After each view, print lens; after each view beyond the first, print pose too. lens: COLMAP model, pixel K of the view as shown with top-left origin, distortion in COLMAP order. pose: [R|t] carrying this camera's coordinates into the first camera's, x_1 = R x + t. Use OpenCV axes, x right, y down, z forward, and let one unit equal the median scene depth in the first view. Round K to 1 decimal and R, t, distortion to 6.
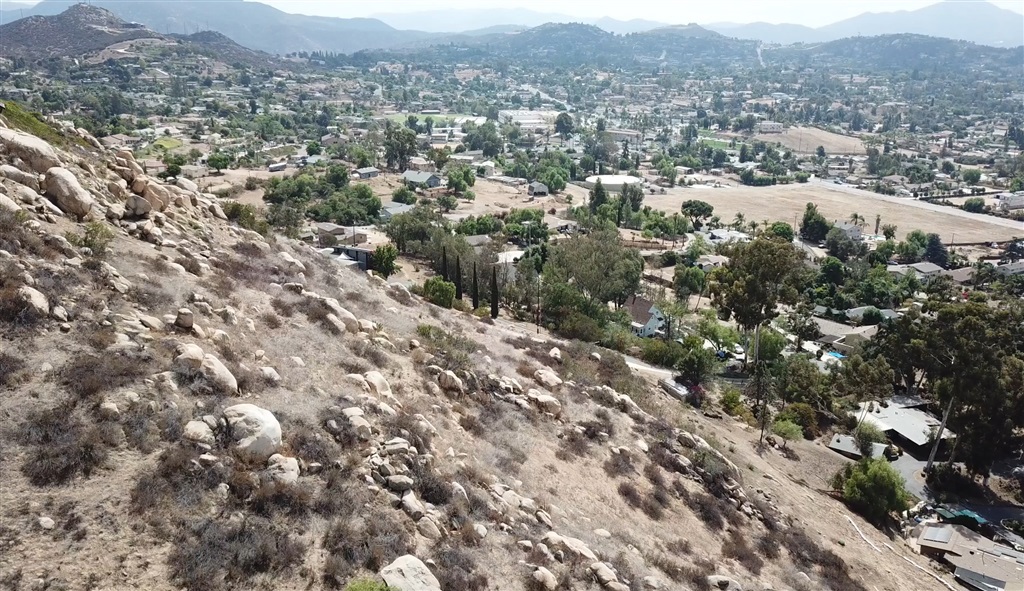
lens RADIAL K [[841.6, 0, 526.2], [0, 841.6, 295.5], [0, 0, 1]] dist [0.005809, 0.000198]
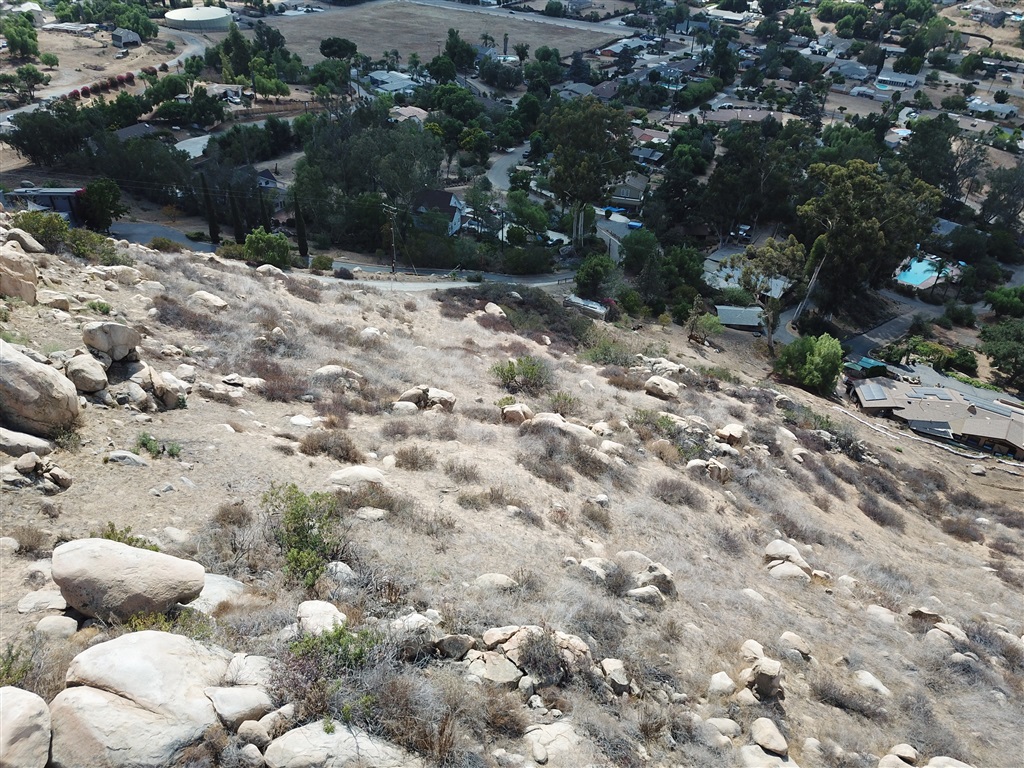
lens RADIAL K [[781.0, 0, 510.1], [0, 781.0, 390.2], [0, 0, 1]] dist [0.005547, 0.002075]
pose [[0.855663, -0.298039, 0.423099, -0.104567], [0.138506, 0.919586, 0.367665, -0.048112], [-0.498655, -0.255996, 0.828136, 0.116211]]
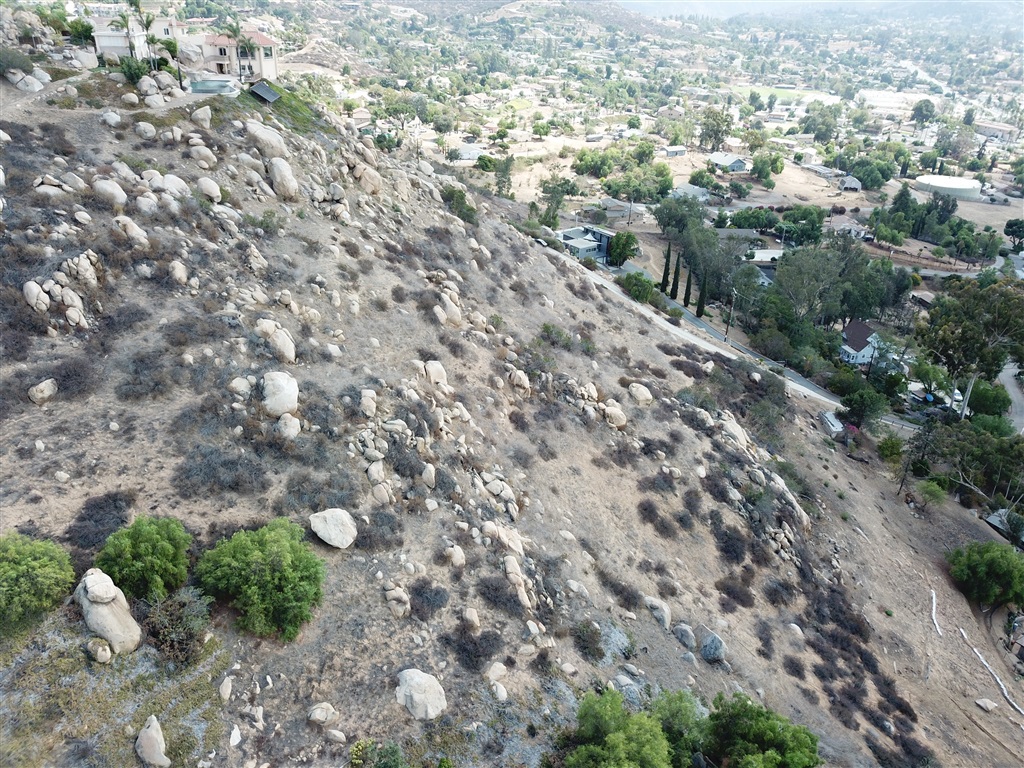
lens RADIAL K [[781.0, 0, 510.1], [0, 781.0, 390.2], [0, 0, 1]] dist [0.005547, 0.002075]
pose [[0.898268, 0.217762, -0.381699, 0.066892], [-0.150644, 0.968547, 0.198047, -0.020515], [0.412821, -0.120398, 0.902820, 0.000105]]
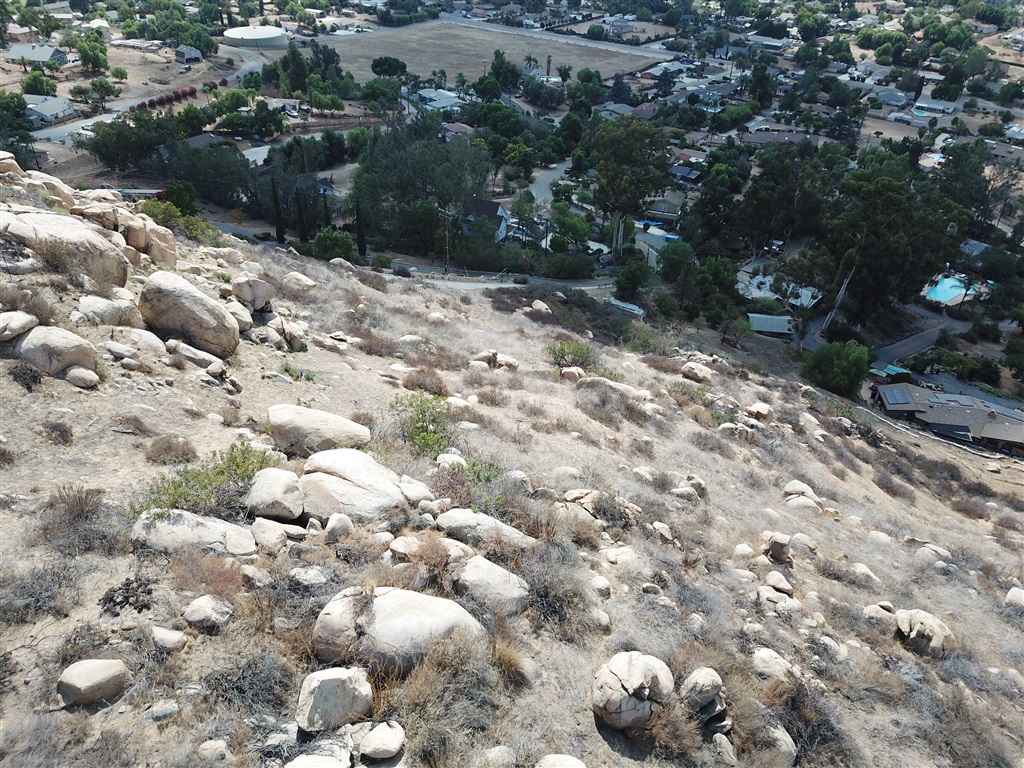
lens RADIAL K [[781.0, 0, 510.1], [0, 781.0, 390.2], [0, 0, 1]] dist [0.005547, 0.002075]
pose [[0.879398, -0.261095, 0.398107, -0.121491], [0.122307, 0.932037, 0.341099, -0.047177], [-0.460109, -0.251271, 0.851565, 0.098120]]
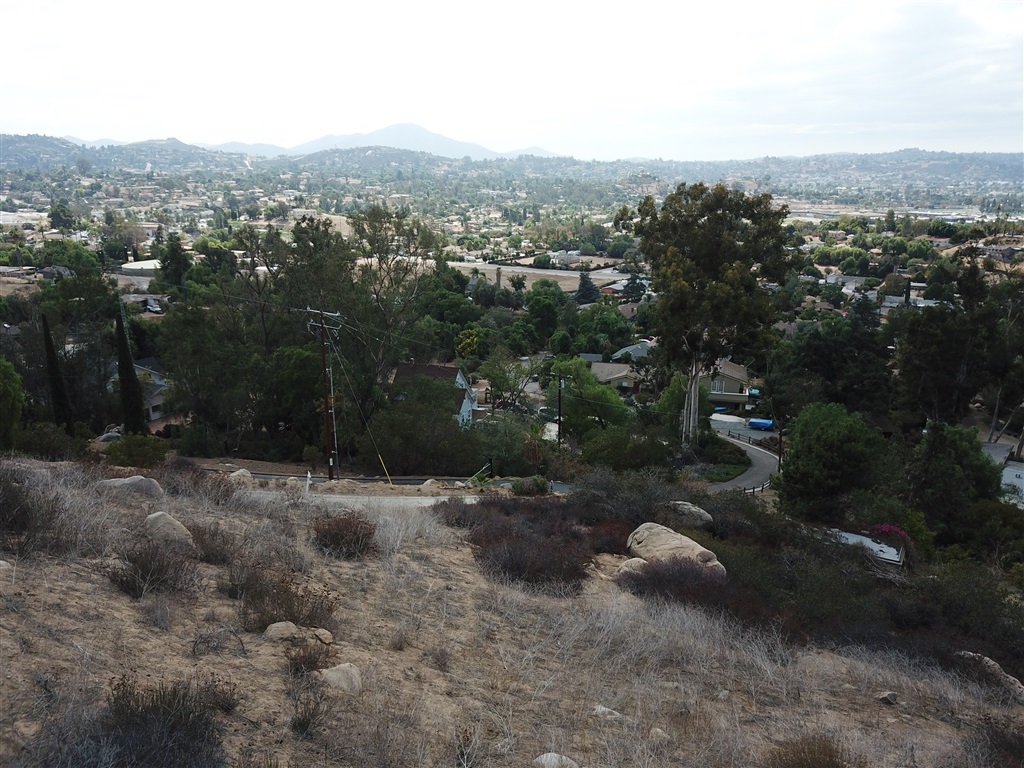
lens RADIAL K [[784.6, 0, 509.4], [0, 784.6, 400.1], [0, 0, 1]] dist [0.001725, -0.010720]
pose [[0.836794, -0.167803, 0.521170, -0.035597], [0.166043, 0.984825, 0.050487, 0.004672], [-0.521733, 0.044289, 0.851958, 0.293565]]
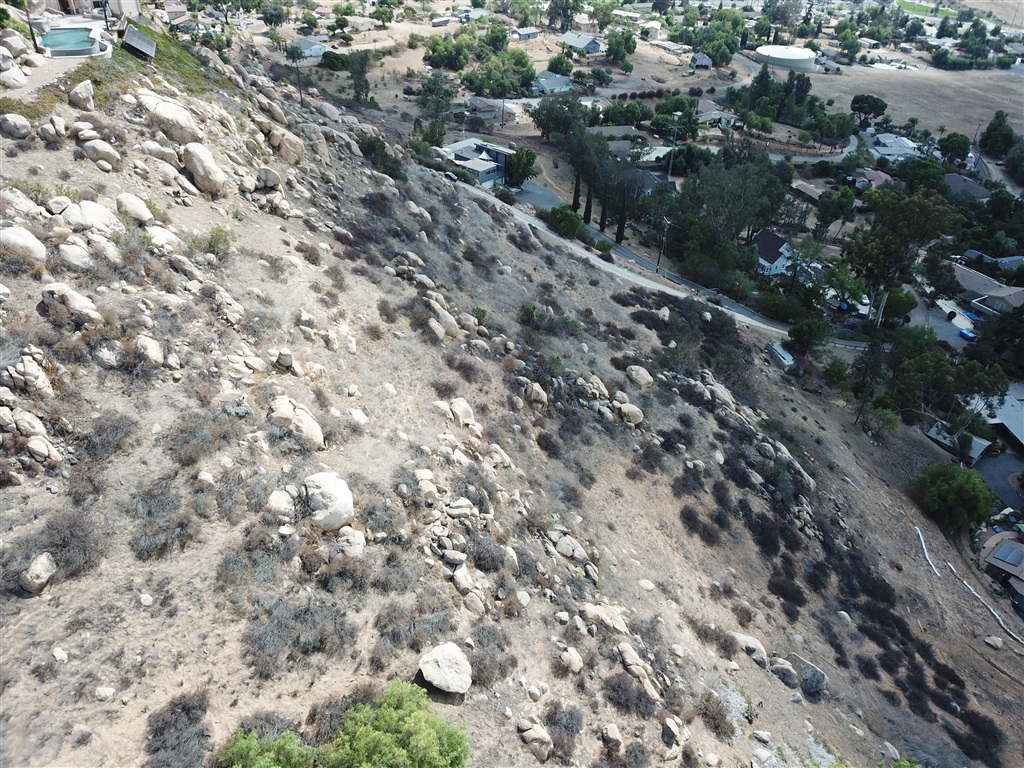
lens RADIAL K [[781.0, 0, 510.1], [0, 781.0, 390.2], [0, 0, 1]] dist [0.005547, 0.002075]
pose [[0.974281, 0.152748, -0.165664, 0.008138], [-0.093675, 0.943199, 0.318749, -0.044208], [0.204943, -0.295033, 0.933249, 0.016174]]
